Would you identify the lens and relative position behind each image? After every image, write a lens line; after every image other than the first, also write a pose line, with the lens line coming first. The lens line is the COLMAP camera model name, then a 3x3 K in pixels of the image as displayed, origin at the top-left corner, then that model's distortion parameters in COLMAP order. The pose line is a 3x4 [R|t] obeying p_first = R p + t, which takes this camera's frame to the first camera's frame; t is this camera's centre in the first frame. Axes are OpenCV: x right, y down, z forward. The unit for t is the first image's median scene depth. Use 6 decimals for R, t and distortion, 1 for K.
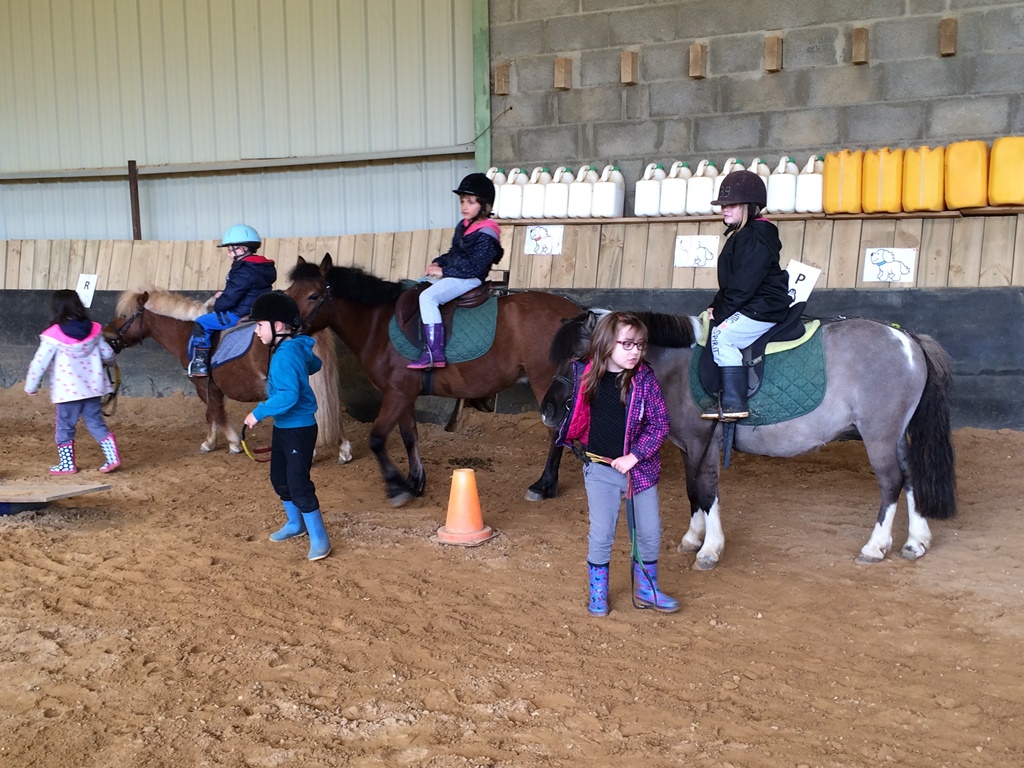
lens RADIAL K [[1214.3, 0, 512.0], [0, 1214.3, 384.5], [0, 0, 1]] dist [0.010974, 0.000000]
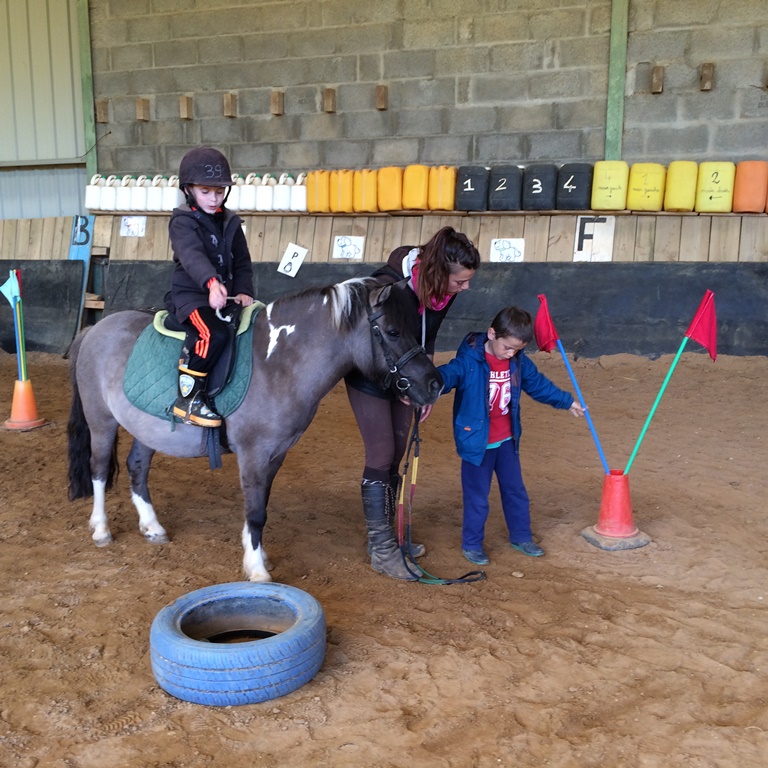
lens RADIAL K [[879.5, 0, 383.5], [0, 879.5, 385.0], [0, 0, 1]] dist [0.017514, 0.000000]
pose [[0.986503, -0.010674, 0.163396, 0.159526], [0.001240, 0.998332, 0.057727, 0.010115], [-0.163740, -0.056745, 0.984870, -0.100361]]
